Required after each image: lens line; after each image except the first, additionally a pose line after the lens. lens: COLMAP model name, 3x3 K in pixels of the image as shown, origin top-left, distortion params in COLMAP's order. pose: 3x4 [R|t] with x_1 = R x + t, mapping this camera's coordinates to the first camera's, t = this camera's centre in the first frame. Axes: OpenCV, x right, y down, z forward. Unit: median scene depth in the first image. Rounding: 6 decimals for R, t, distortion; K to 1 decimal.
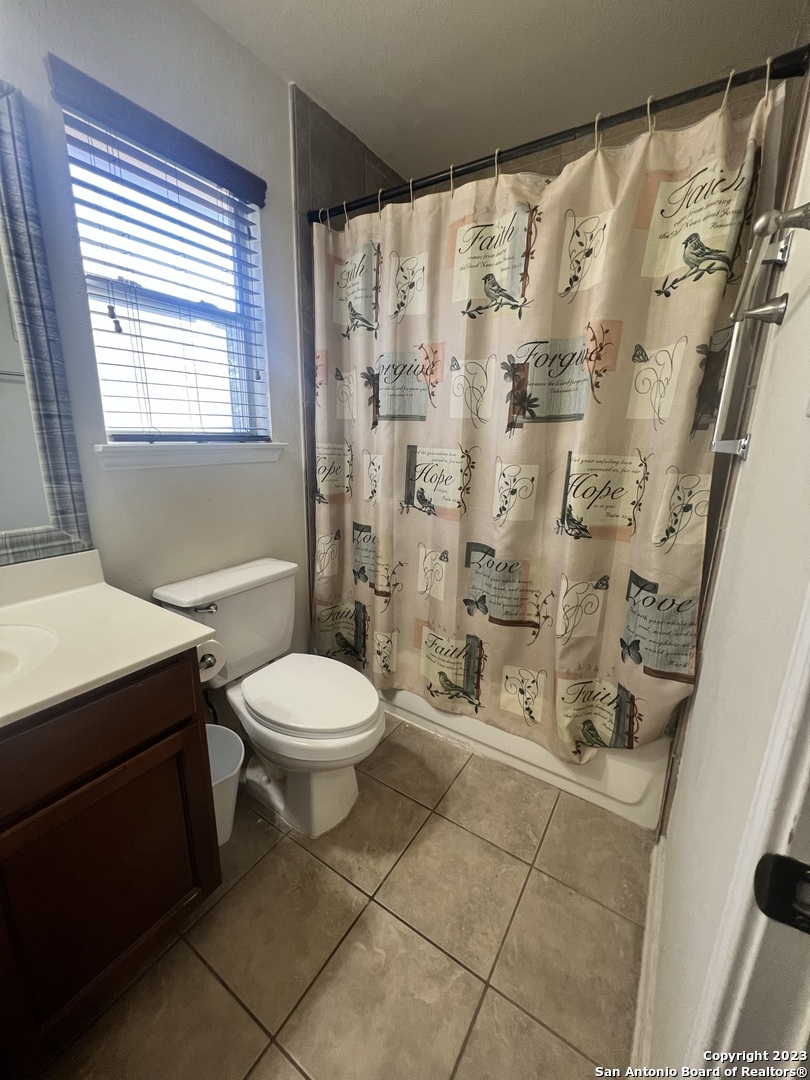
lens RADIAL K [[429.9, 0, 406.4], [0, 429.9, 537.0], [0, 0, 1]] dist [-0.000129, -0.000072]
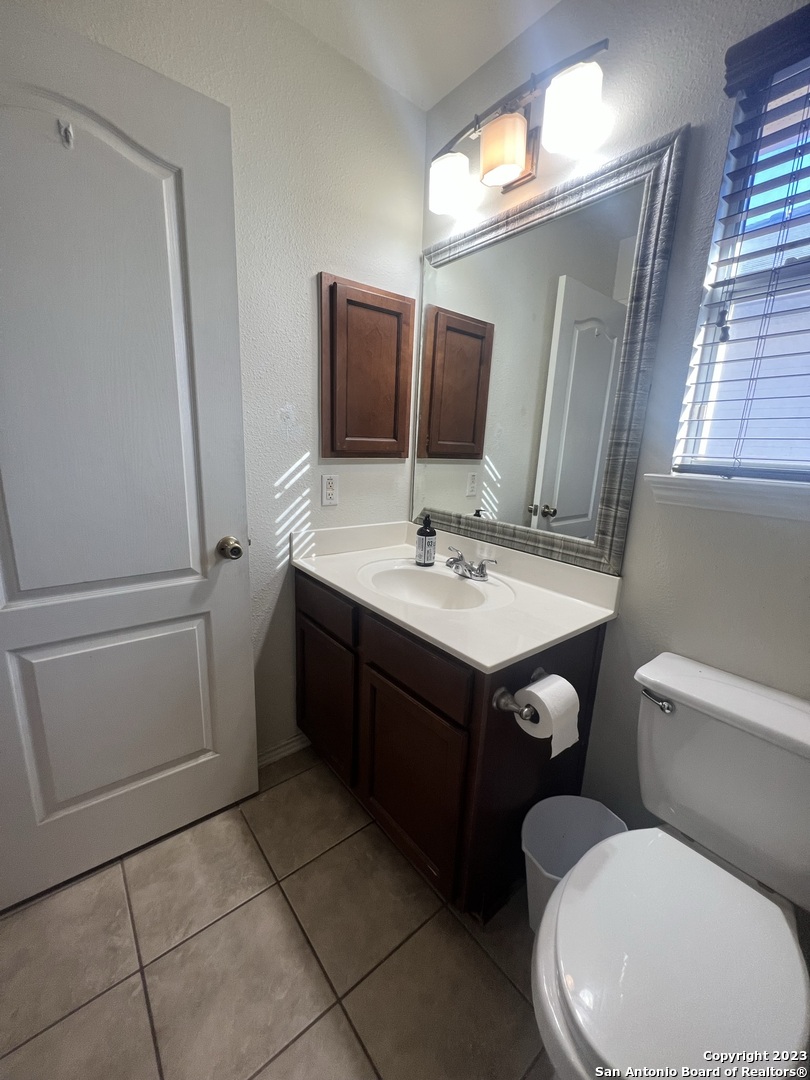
lens RADIAL K [[429.9, 0, 405.5], [0, 429.9, 542.6], [0, 0, 1]] dist [-0.000129, -0.000072]
pose [[-0.297671, 0.181587, -0.937239, 0.348085], [-0.276599, 0.923229, 0.266722, -0.180752], [0.913720, 0.338635, -0.224592, 0.784315]]
